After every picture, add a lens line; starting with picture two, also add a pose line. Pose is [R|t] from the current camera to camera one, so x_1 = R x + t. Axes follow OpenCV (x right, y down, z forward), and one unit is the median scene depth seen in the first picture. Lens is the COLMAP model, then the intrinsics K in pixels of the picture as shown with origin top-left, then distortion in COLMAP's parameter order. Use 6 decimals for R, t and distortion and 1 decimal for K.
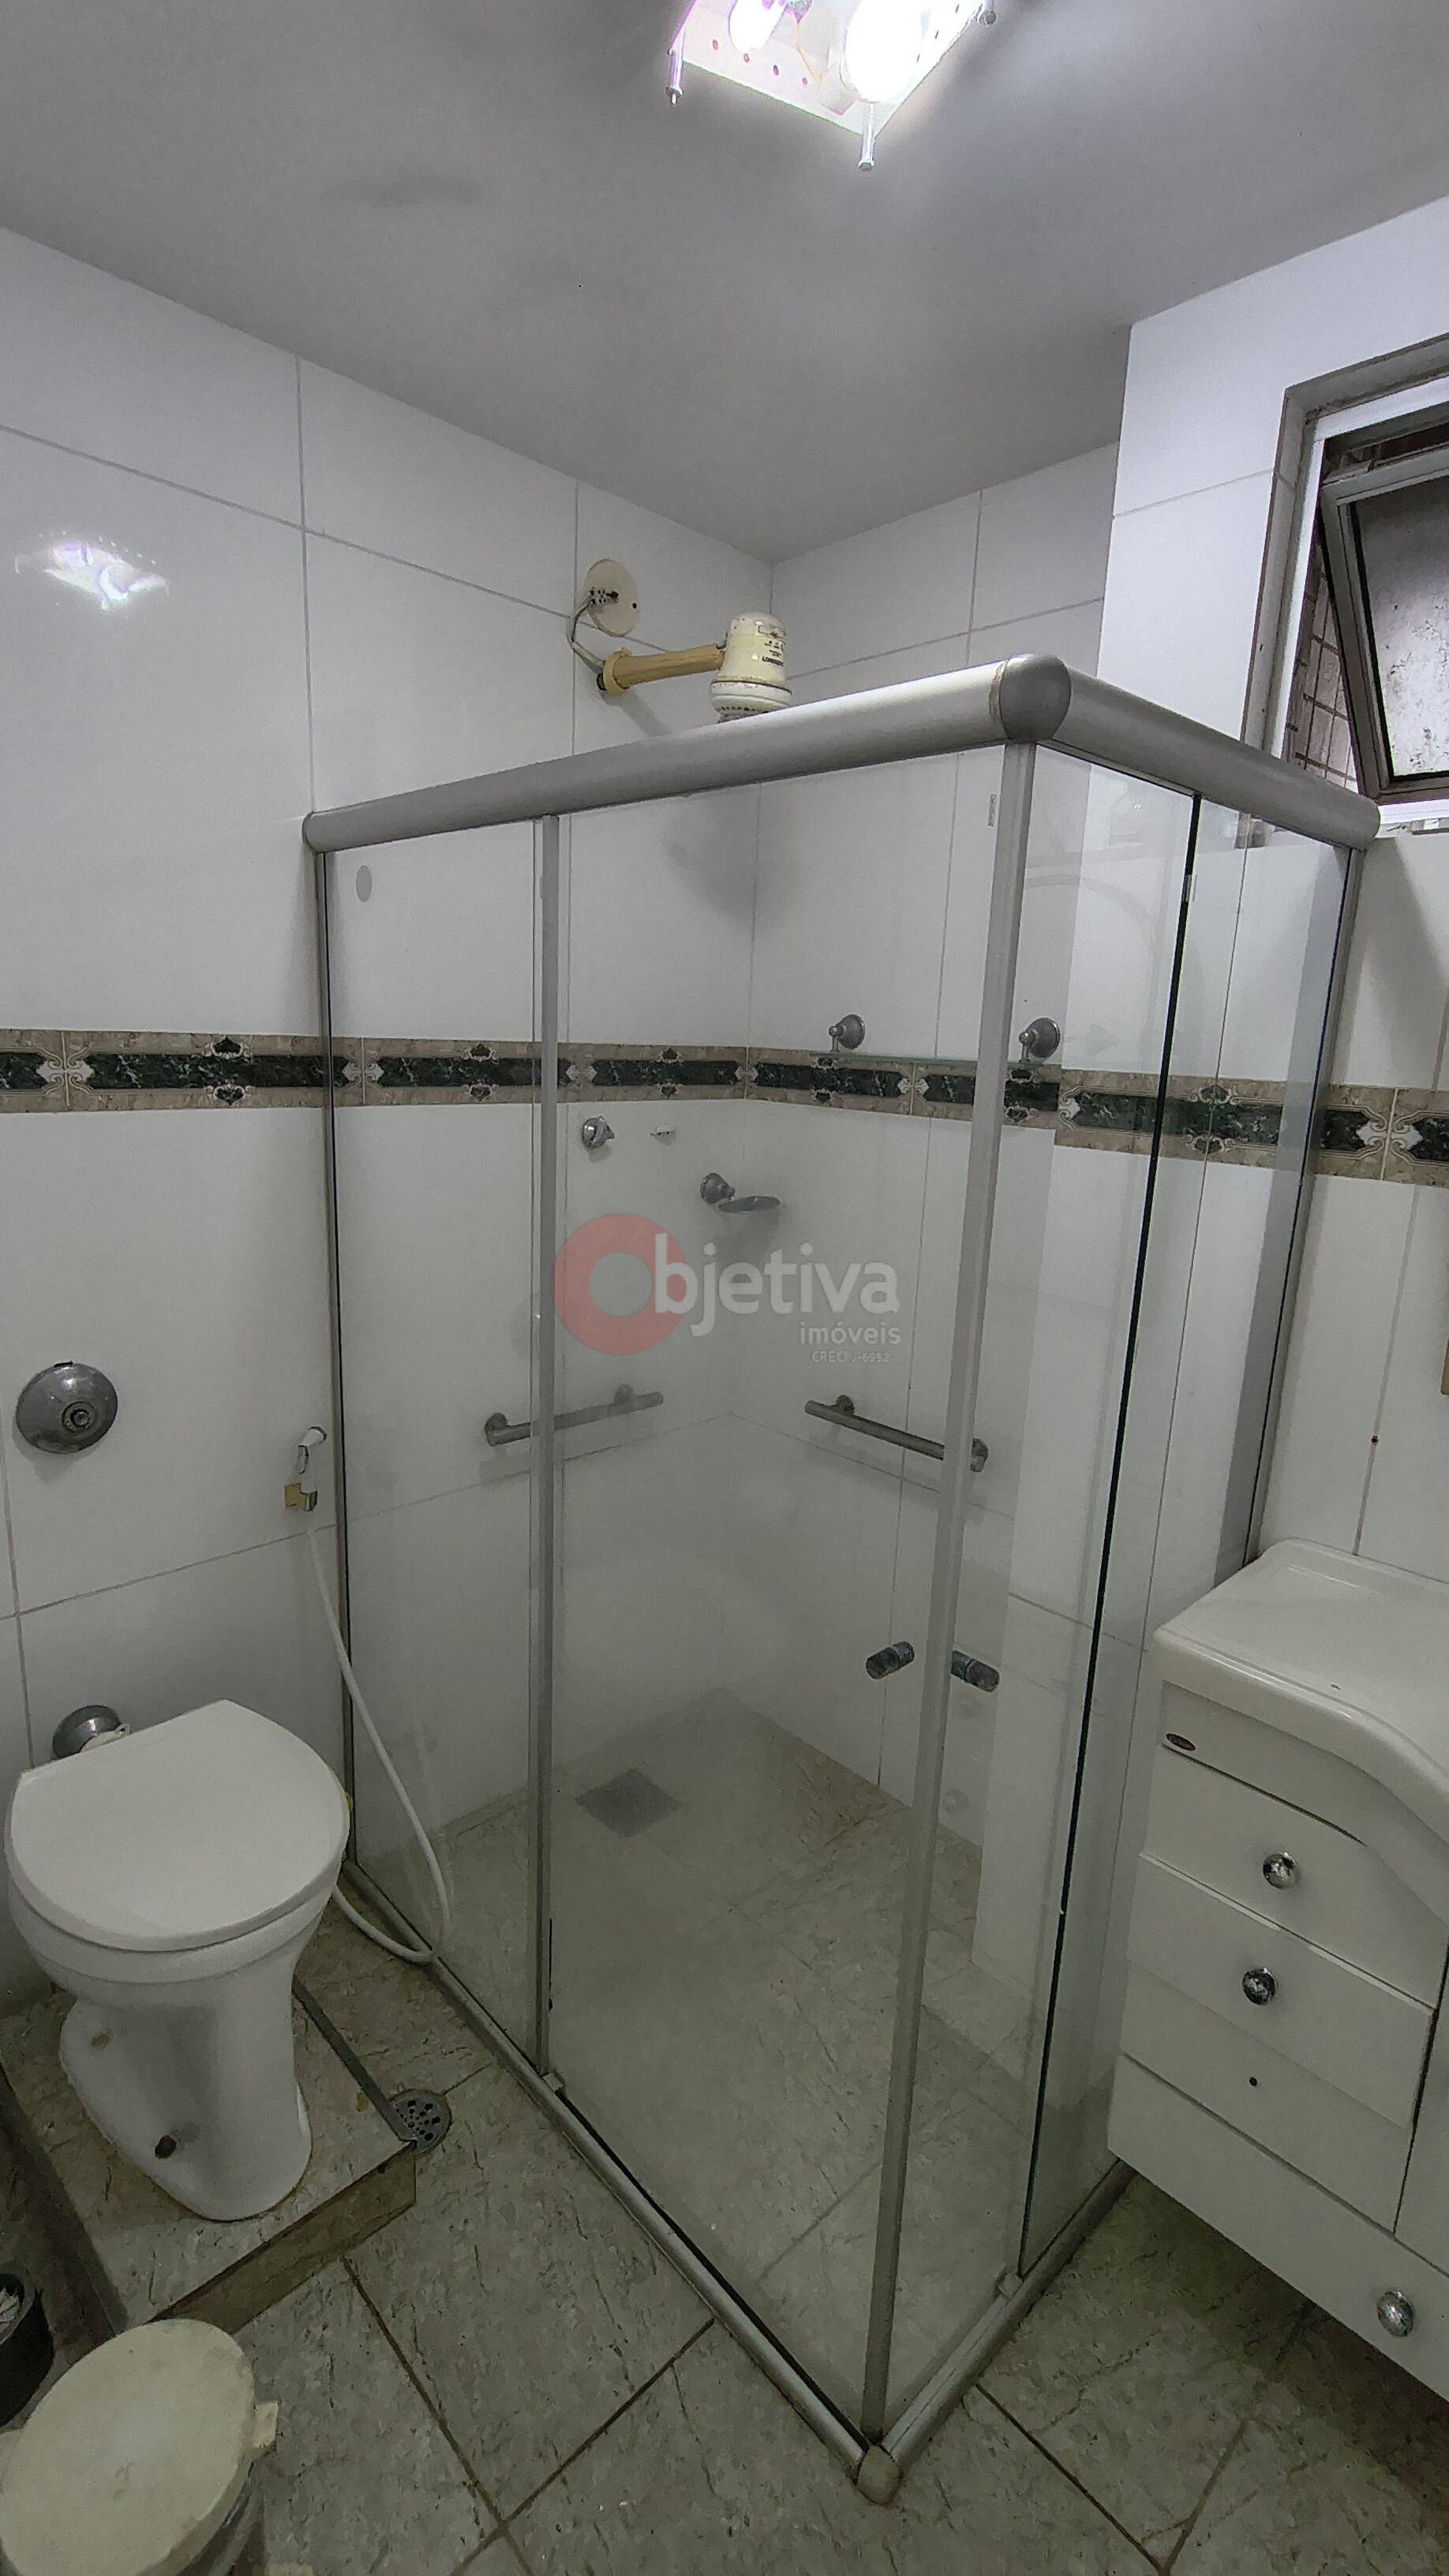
lens RADIAL K [[1163.6, 0, 724.5], [0, 1163.6, 1288.0], [0, 0, 1]] dist [0.001738, -0.000263]
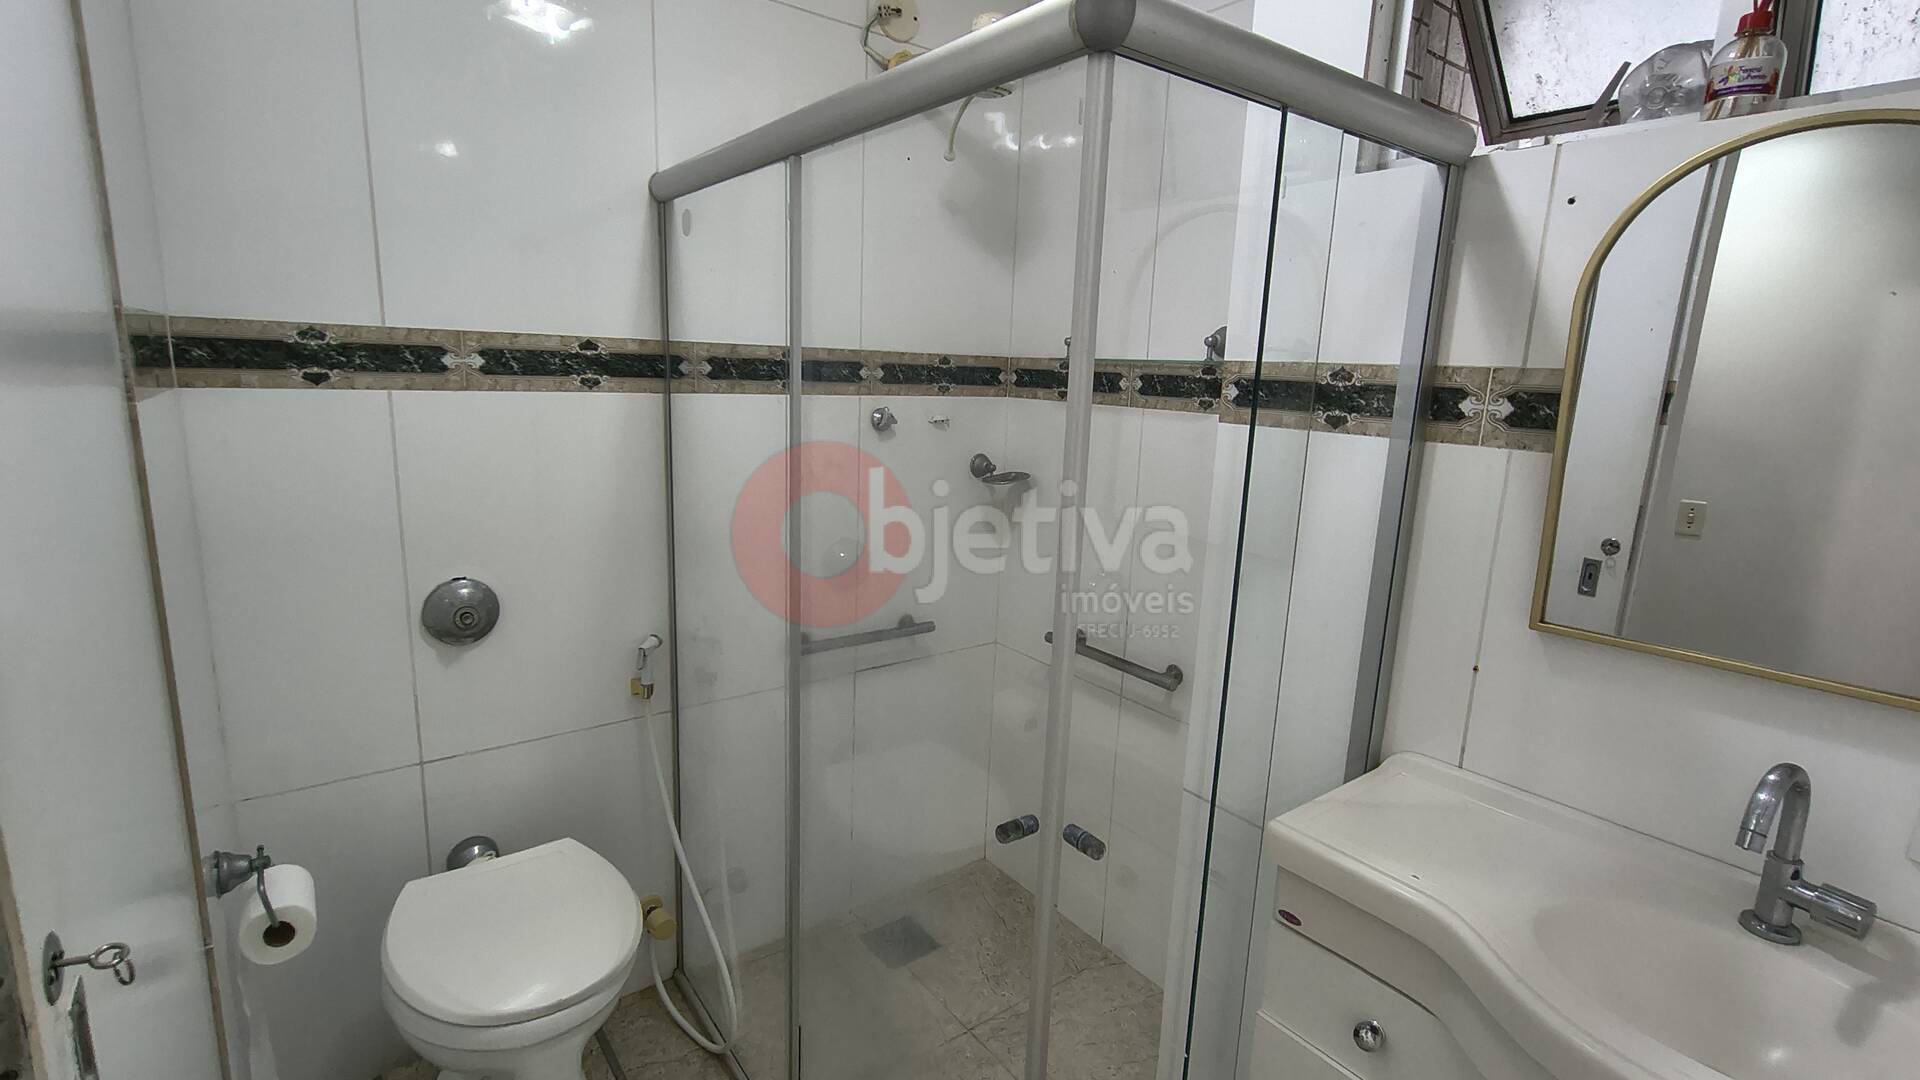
lens RADIAL K [[868.9, 0, 958.1], [0, 868.9, 531.3], [0, 0, 1]] dist [0.001659, 0.001212]
pose [[0.993529, 0.021065, -0.111605, 0.118731], [-0.024584, 0.999240, -0.030245, 0.027577], [0.110883, 0.032793, 0.993292, 0.061961]]
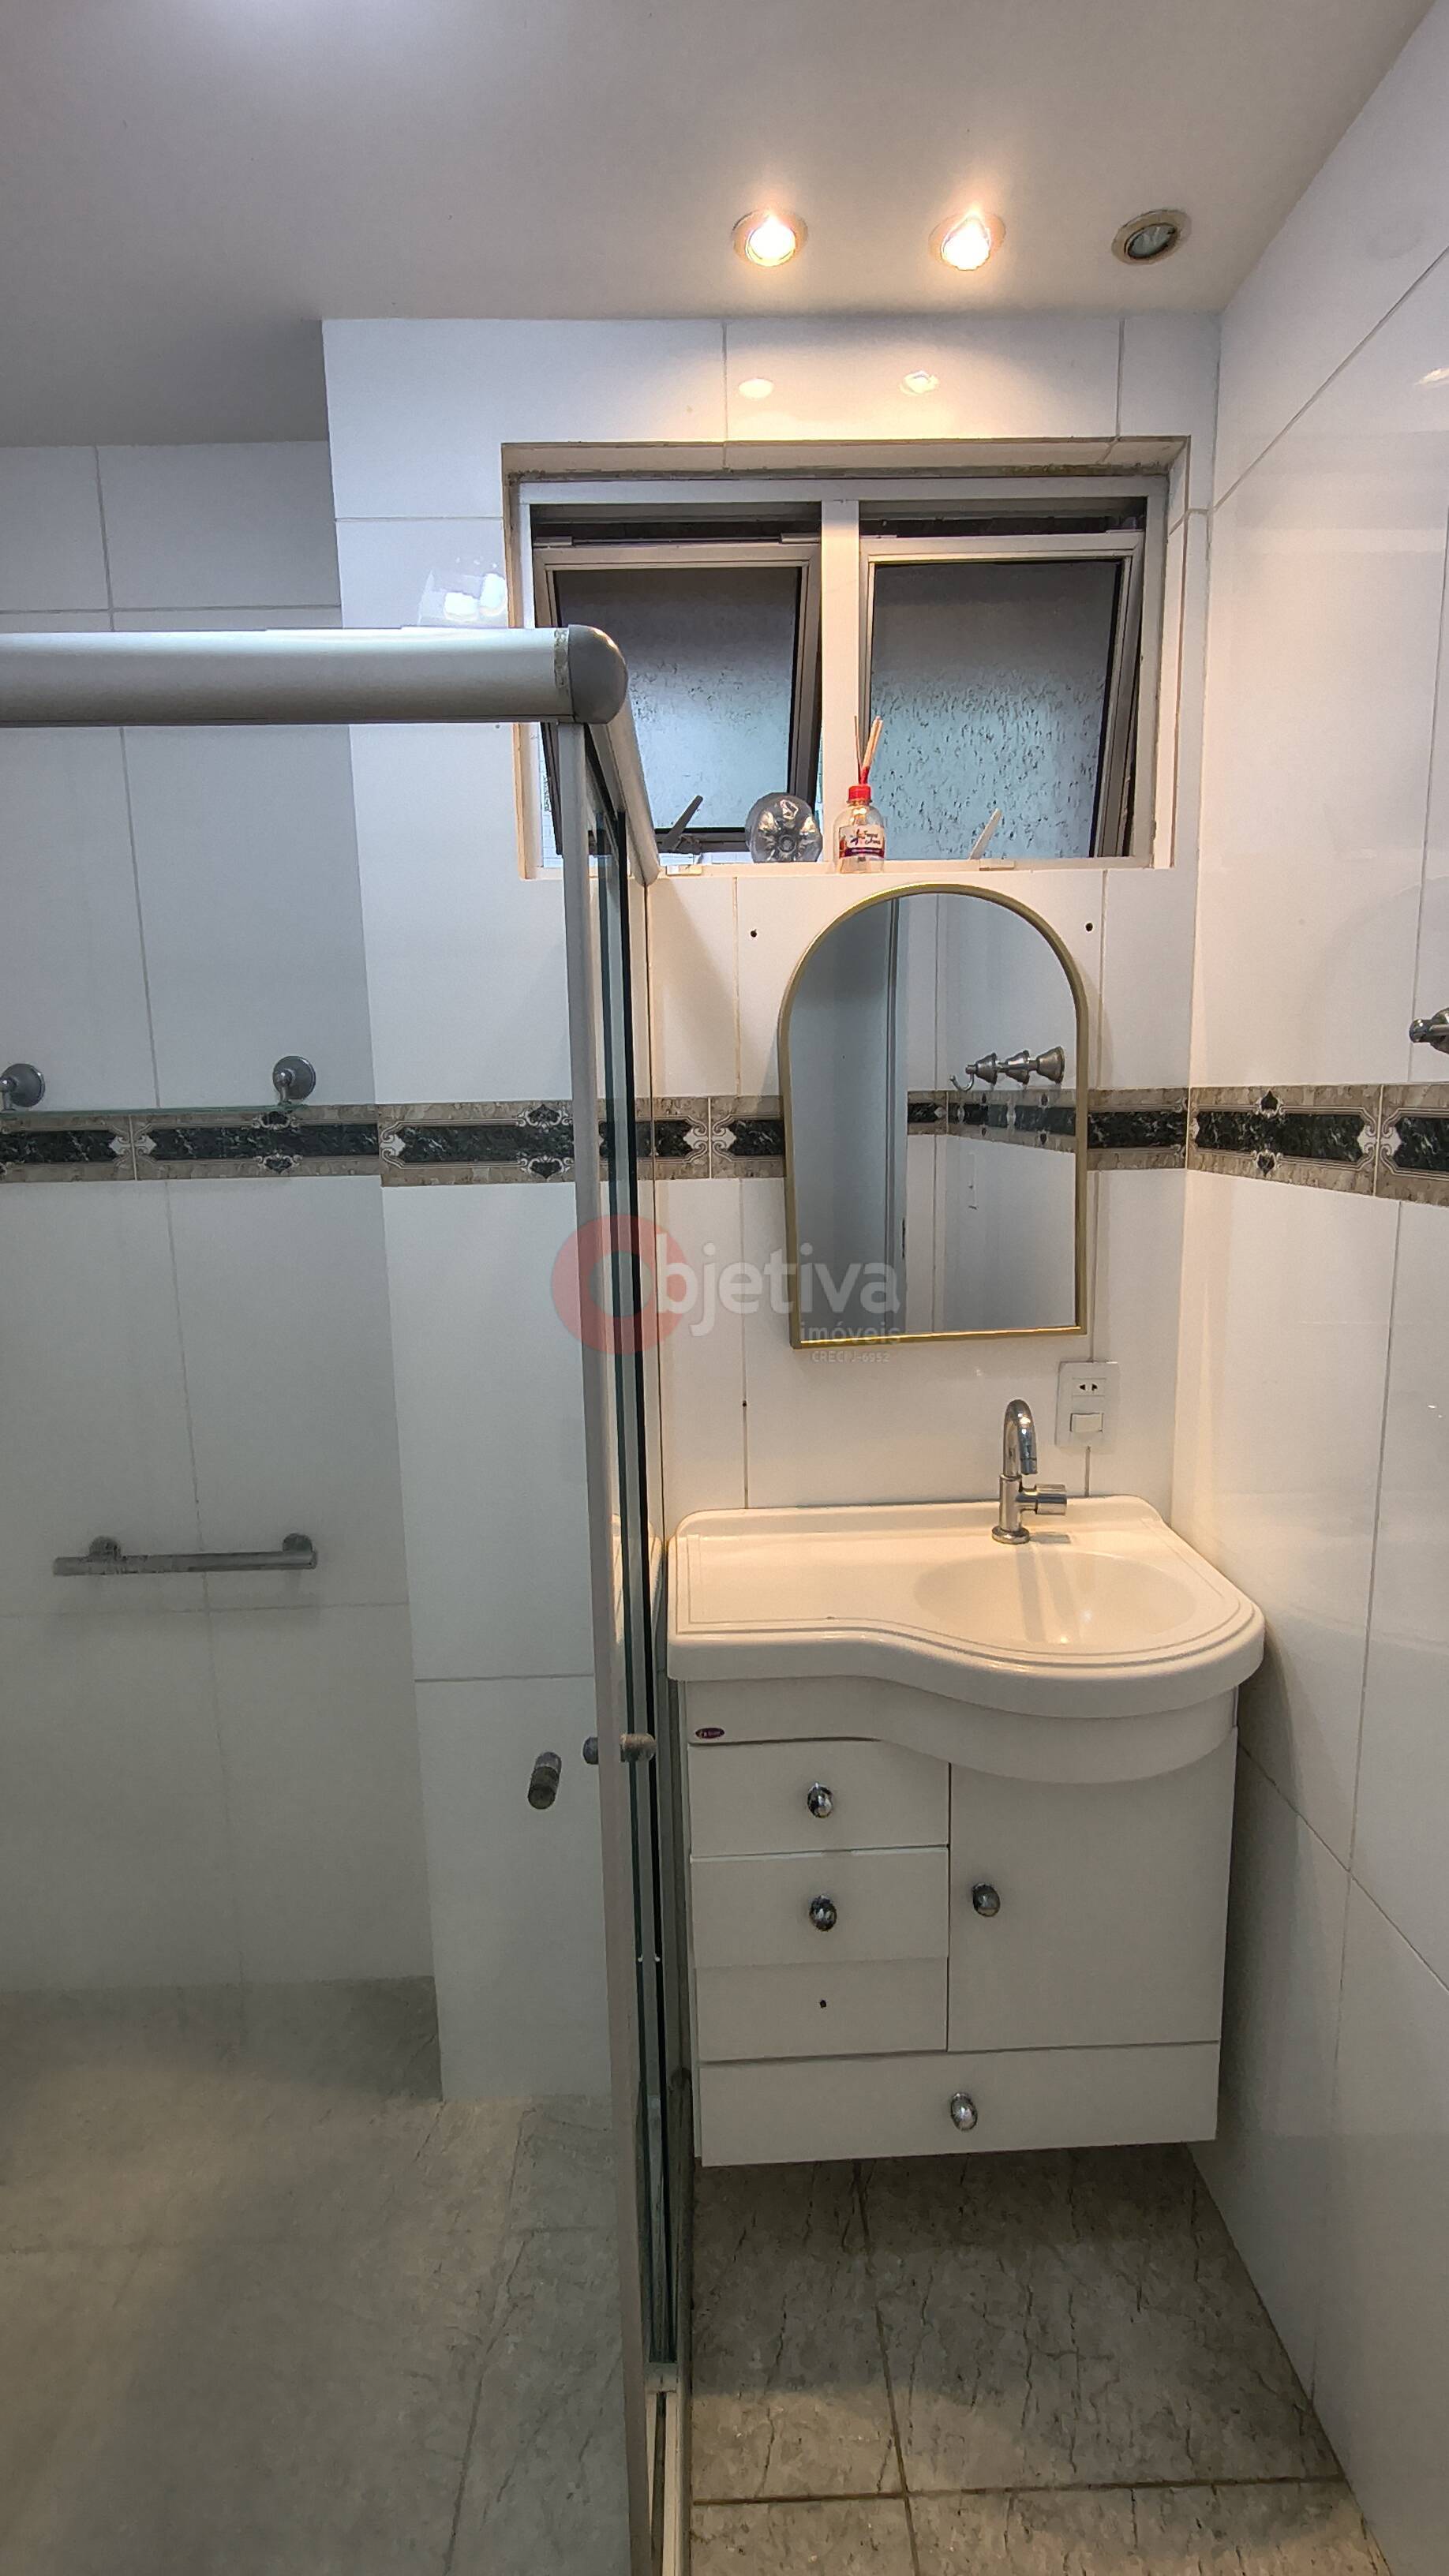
lens RADIAL K [[1165.8, 0, 711.7], [0, 1165.8, 1284.8], [0, 0, 1]] dist [0.001659, 0.001212]
pose [[0.675902, -0.172449, 0.716532, -0.222617], [0.207195, 0.977489, 0.039808, -0.030437], [-0.707267, 0.121555, 0.696417, 0.186686]]
